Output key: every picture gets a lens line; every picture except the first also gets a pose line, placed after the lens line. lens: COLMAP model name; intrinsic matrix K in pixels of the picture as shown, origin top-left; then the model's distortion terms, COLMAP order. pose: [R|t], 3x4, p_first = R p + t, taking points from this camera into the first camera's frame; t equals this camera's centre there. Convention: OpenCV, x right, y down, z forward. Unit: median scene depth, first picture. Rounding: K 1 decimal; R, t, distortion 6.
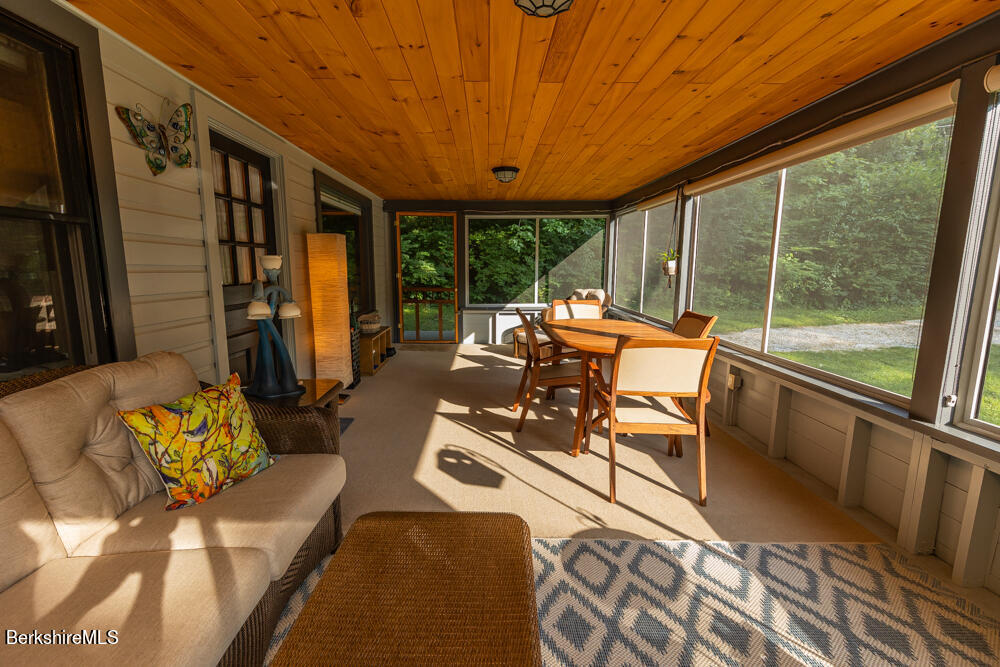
lens RADIAL K [[452.5, 0, 499.2], [0, 452.5, 336.3], [0, 0, 1]] dist [0.008335, -0.000444]
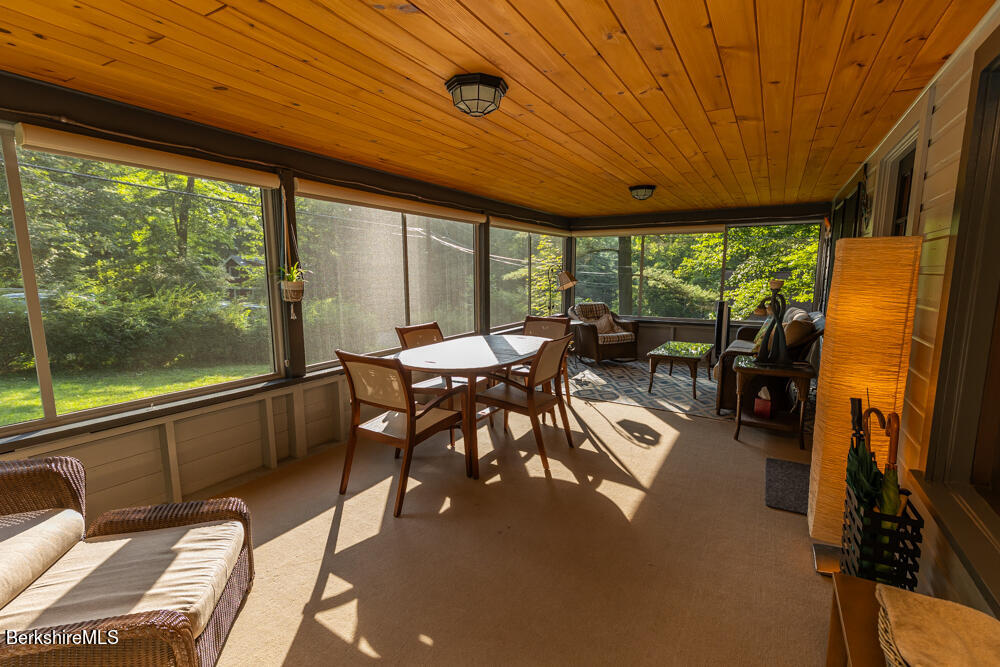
lens RADIAL K [[452.5, 0, 500.2], [0, 452.5, 334.0], [0, 0, 1]] dist [0.008335, -0.000444]
pose [[-0.845564, -0.088640, 0.526465, -0.362446], [0.070126, 0.959136, 0.274119, -0.352254], [-0.529249, 0.268704, -0.804794, 1.967447]]
